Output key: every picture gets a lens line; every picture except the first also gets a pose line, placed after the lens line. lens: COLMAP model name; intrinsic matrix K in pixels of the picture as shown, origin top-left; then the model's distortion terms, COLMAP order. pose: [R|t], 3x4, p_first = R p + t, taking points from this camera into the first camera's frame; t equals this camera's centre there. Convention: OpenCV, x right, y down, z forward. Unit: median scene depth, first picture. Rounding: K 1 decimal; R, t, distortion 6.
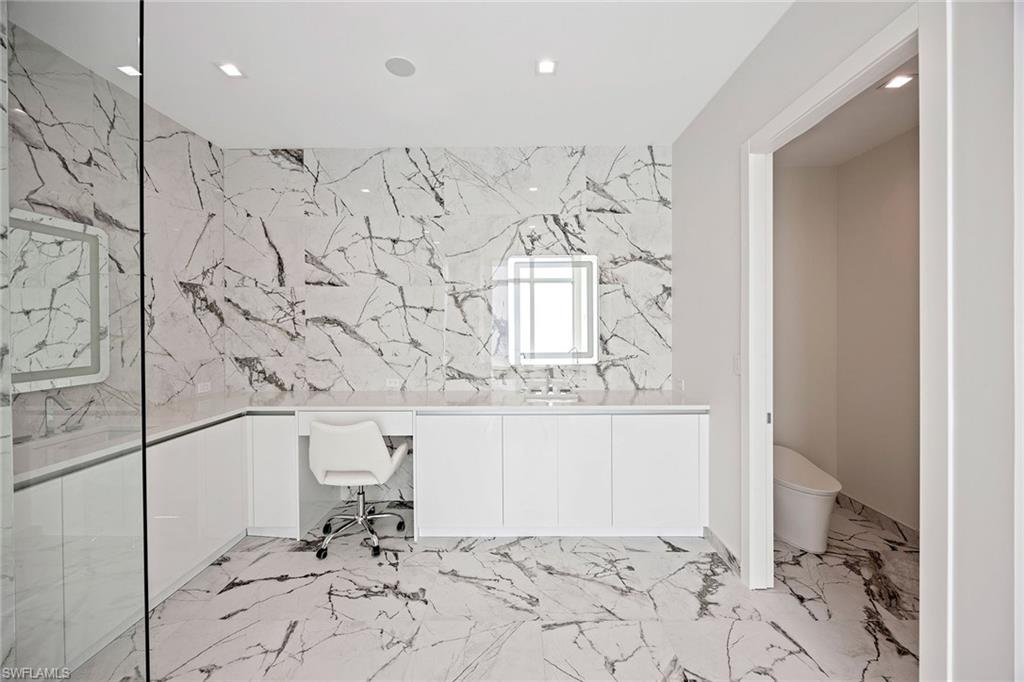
lens RADIAL K [[395.6, 0, 510.9], [0, 395.6, 330.9], [0, 0, 1]] dist [-0.002473, -0.000395]
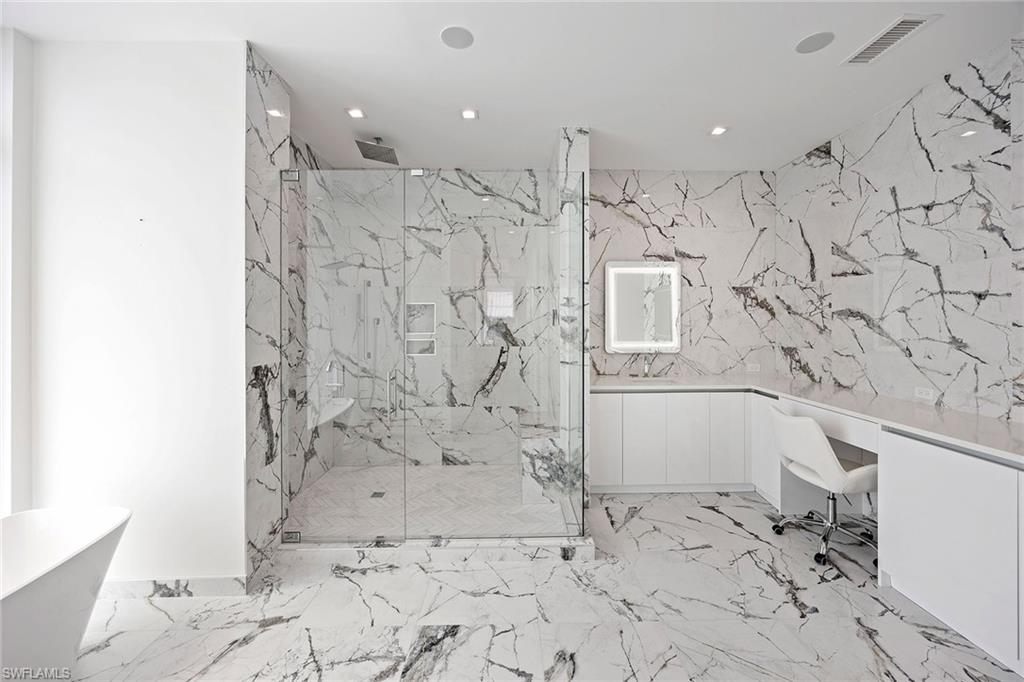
lens RADIAL K [[395.6, 0, 513.2], [0, 395.6, 323.9], [0, 0, 1]] dist [-0.002473, -0.000395]
pose [[0.021250, 0.011368, -0.999710, 0.449952], [-0.008883, 0.999898, 0.011181, -0.004955], [0.999735, 0.008643, 0.021349, 0.189247]]
